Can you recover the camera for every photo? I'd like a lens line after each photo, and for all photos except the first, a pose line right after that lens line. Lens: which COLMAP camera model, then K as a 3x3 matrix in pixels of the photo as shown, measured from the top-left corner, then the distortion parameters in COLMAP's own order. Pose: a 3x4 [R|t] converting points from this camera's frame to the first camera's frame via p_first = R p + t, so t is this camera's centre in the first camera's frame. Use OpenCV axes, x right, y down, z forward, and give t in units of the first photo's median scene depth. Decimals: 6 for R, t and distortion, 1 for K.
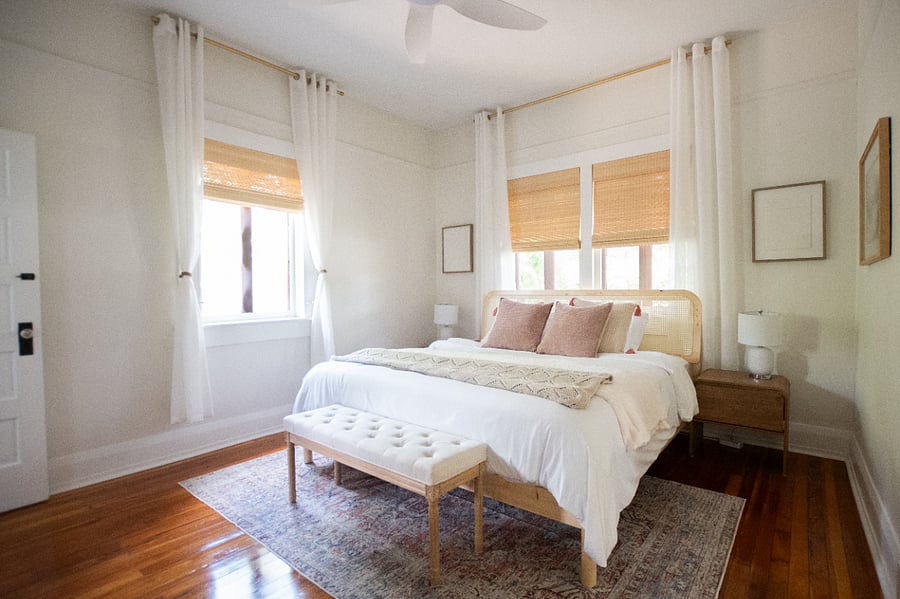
lens RADIAL K [[415.9, 0, 455.4], [0, 415.9, 294.9], [0, 0, 1]] dist [-0.010767, -0.000109]
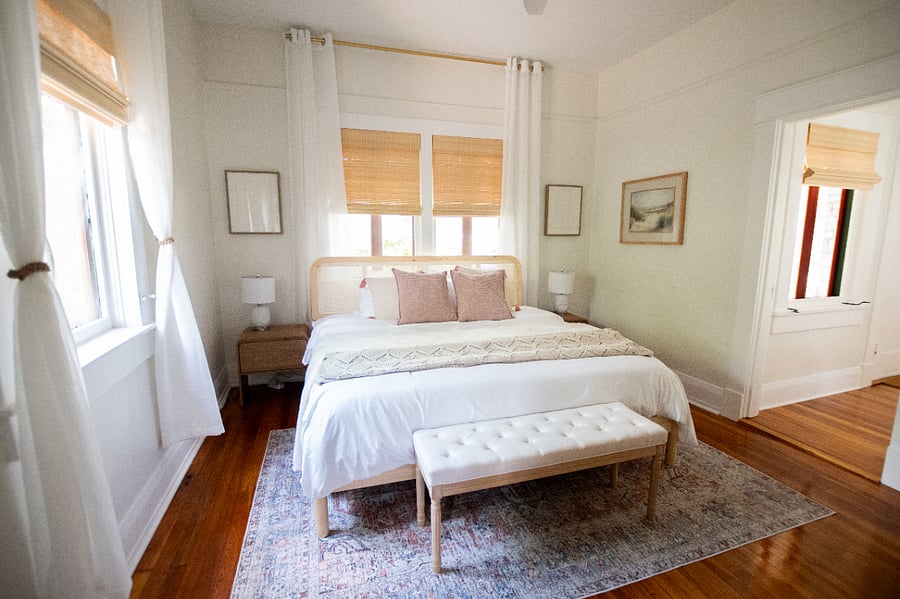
lens RADIAL K [[415.9, 0, 450.4], [0, 415.9, 298.6], [0, 0, 1]] dist [-0.010767, -0.000109]
pose [[0.567582, -0.116538, 0.815027, -0.567749], [0.006347, 0.990521, 0.137212, -0.052568], [-0.823293, -0.072706, 0.562942, 0.365213]]
